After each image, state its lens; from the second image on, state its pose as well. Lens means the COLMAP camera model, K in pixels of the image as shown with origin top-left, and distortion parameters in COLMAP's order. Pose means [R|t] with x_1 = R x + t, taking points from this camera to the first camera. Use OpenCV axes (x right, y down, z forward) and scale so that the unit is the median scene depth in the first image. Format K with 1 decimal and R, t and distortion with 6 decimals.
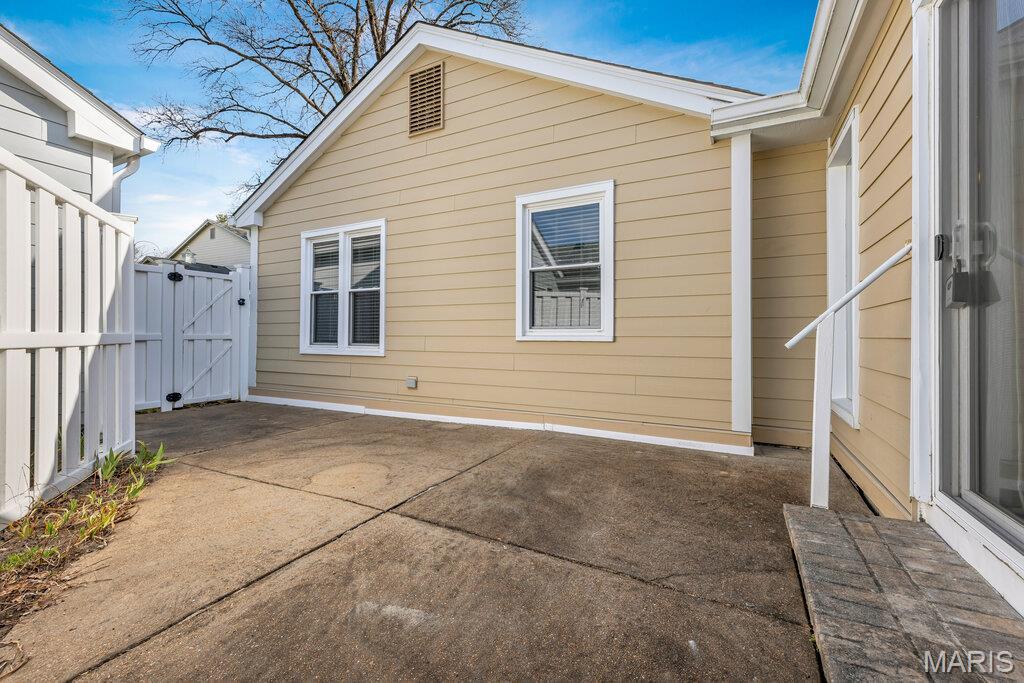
lens RADIAL K [[435.0, 0, 513.4], [0, 435.0, 335.3], [0, 0, 1]] dist [0.004353, 0.000469]
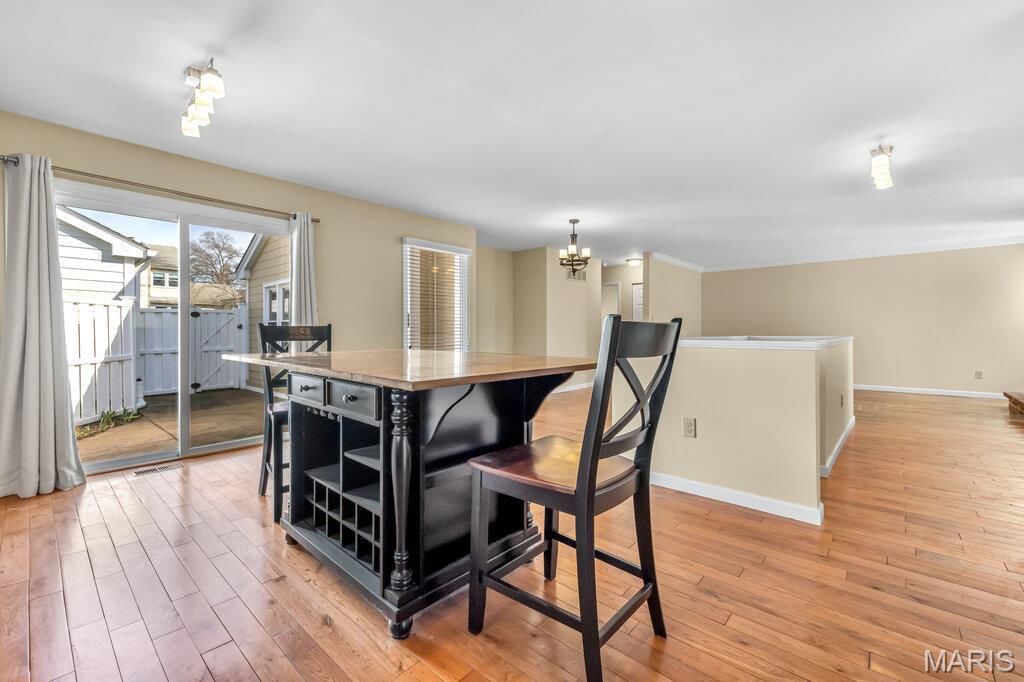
lens RADIAL K [[435.0, 0, 518.6], [0, 435.0, 333.8], [0, 0, 1]] dist [0.004353, 0.000469]
pose [[0.968860, -0.002638, -0.247595, 1.667030], [0.005212, 0.999939, 0.009742, -0.134602], [0.247555, -0.010729, 0.968815, -0.630510]]
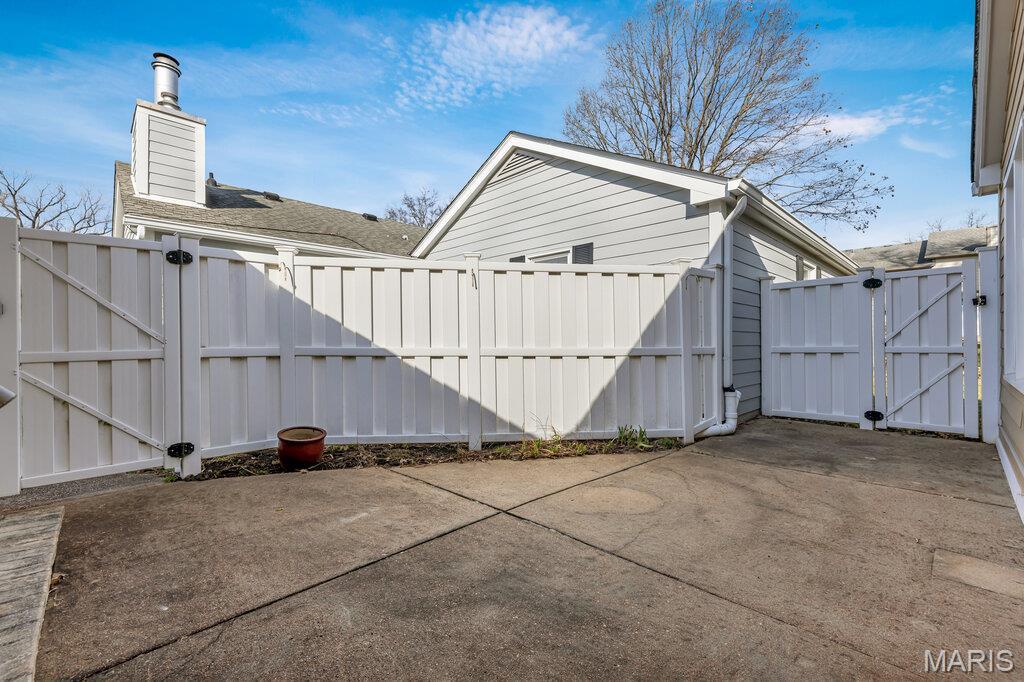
lens RADIAL K [[435.0, 0, 518.9], [0, 435.0, 339.3], [0, 0, 1]] dist [0.004353, 0.000469]
pose [[-0.314204, -0.010582, -0.949297, 0.625916], [0.004791, 0.999907, -0.012732, -0.018287], [0.949344, -0.008548, -0.314124, 1.149396]]
